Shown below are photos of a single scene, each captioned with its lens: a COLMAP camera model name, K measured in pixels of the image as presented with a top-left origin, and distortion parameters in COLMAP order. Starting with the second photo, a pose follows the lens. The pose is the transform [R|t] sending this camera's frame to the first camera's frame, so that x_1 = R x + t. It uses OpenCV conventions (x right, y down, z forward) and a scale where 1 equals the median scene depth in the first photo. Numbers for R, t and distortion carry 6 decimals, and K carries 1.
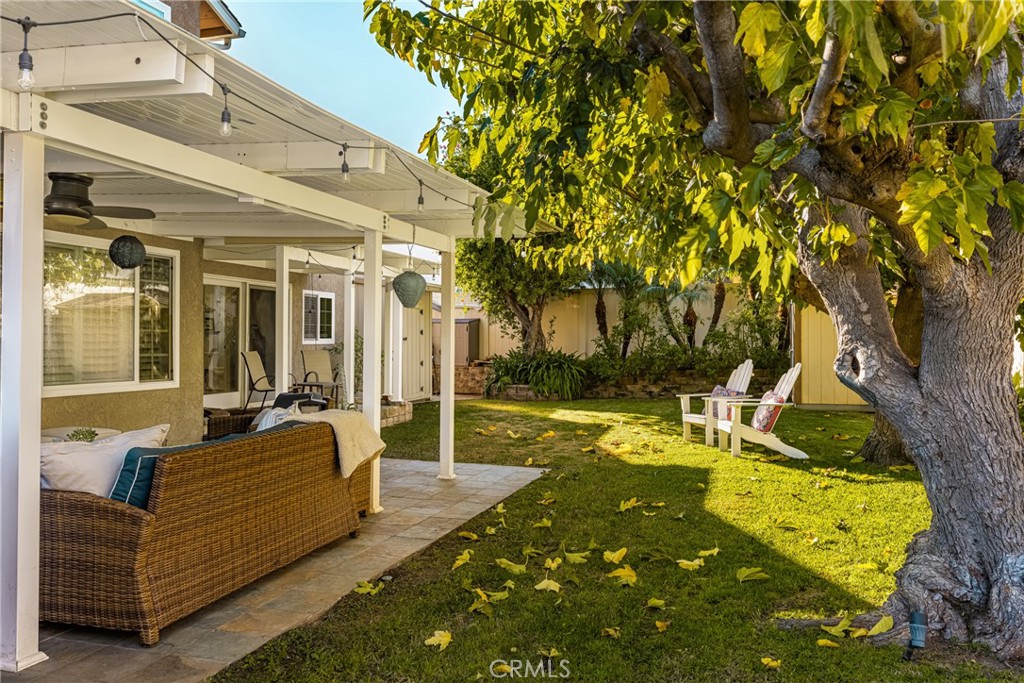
lens RADIAL K [[784.7, 0, 512.7], [0, 784.7, 339.9], [0, 0, 1]] dist [-0.007827, -0.000717]
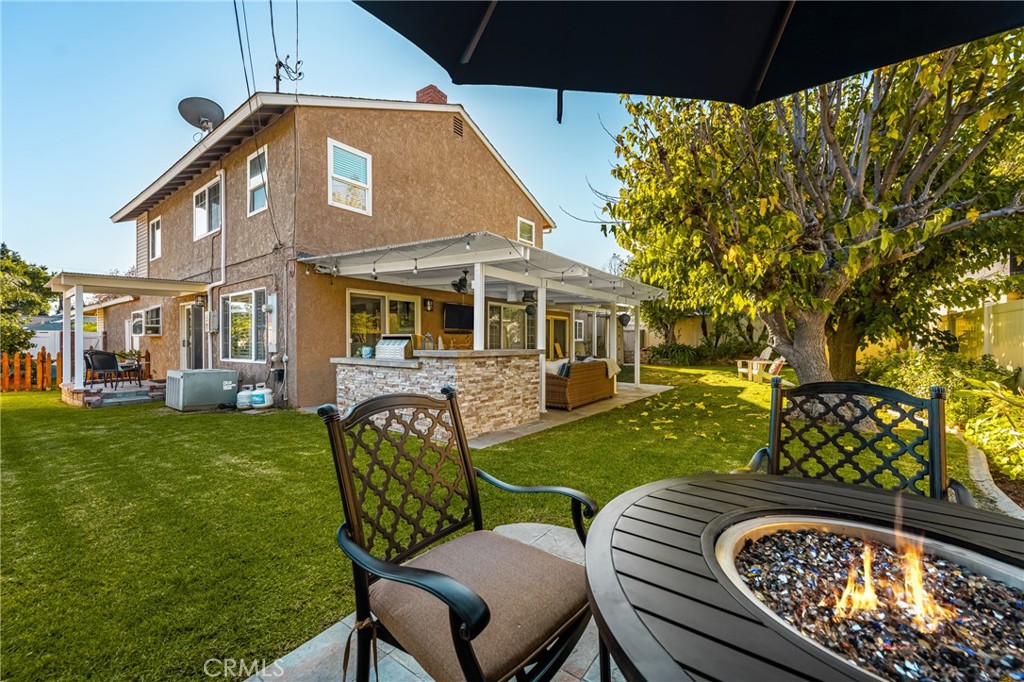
lens RADIAL K [[405.0, 0, 509.1], [0, 405.0, 343.0], [0, 0, 1]] dist [0.000777, -0.000165]
pose [[0.938893, -0.004341, -0.344181, -0.012433], [0.005509, 0.999982, 0.002414, 0.010147], [0.344164, -0.004162, 0.938900, -0.383220]]
